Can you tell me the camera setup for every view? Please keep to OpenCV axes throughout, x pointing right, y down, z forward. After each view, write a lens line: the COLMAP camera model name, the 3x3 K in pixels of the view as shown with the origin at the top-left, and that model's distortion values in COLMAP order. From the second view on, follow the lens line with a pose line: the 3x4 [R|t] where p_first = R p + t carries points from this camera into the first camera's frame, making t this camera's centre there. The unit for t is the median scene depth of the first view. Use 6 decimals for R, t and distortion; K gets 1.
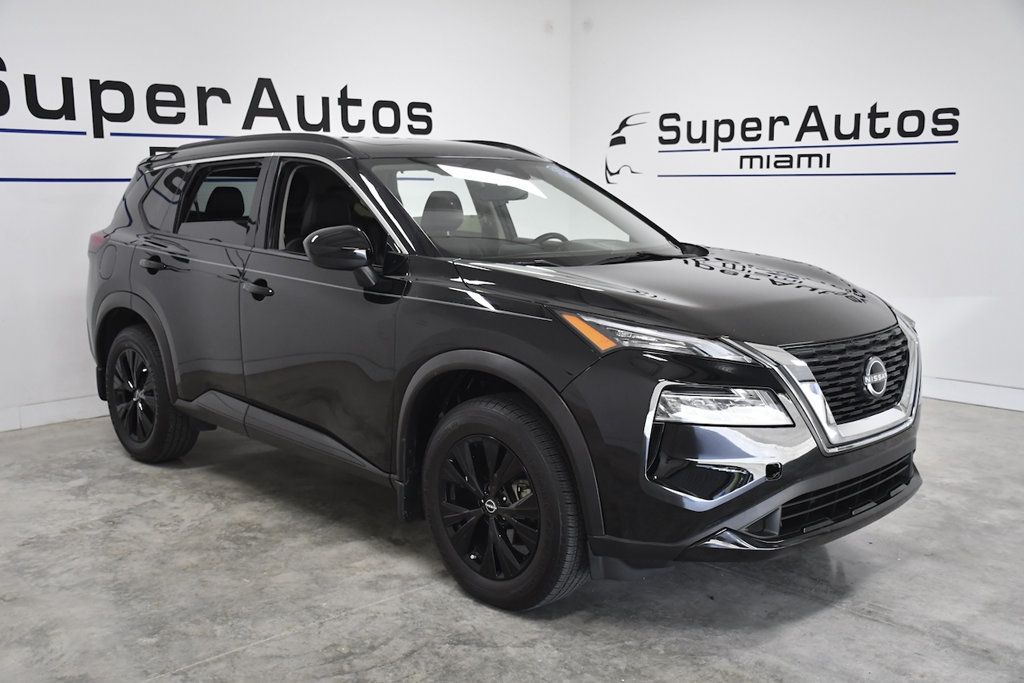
lens RADIAL K [[1038.8, 0, 493.3], [0, 1038.8, 340.8], [0, 0, 1]] dist [-0.039875, 0.208692]
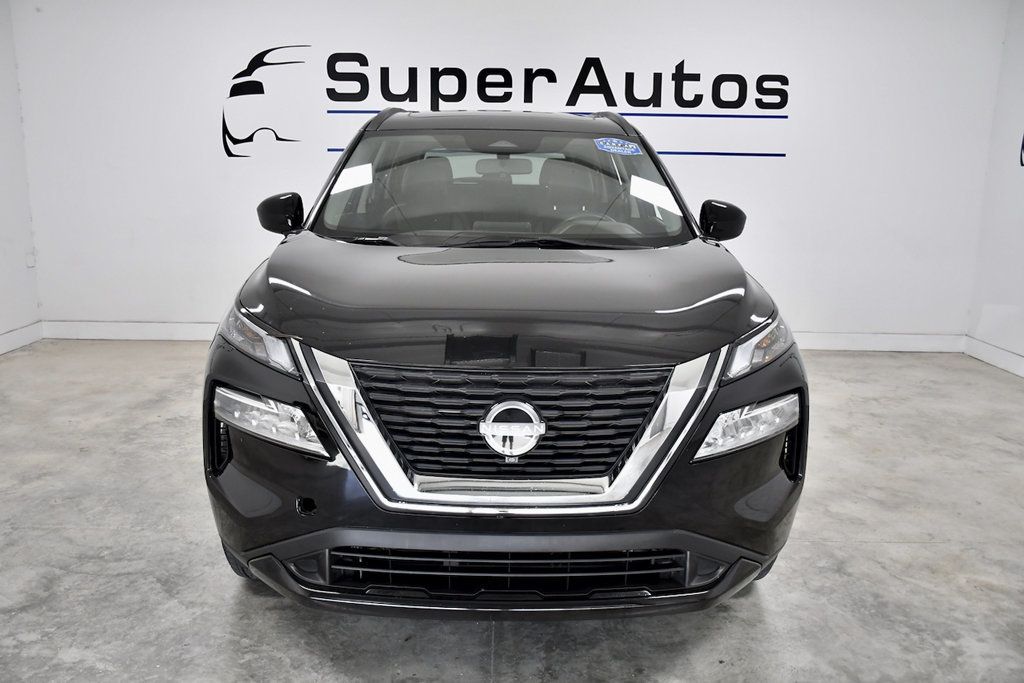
lens RADIAL K [[907.1, 0, 492.9], [0, 907.1, 336.0], [0, 0, 1]] dist [-0.094896, 0.149882]
pose [[0.727573, 0.149218, -0.669605, 0.416651], [-0.119428, 0.988704, 0.090560, -0.045607], [0.675555, 0.014080, 0.737175, 0.279186]]
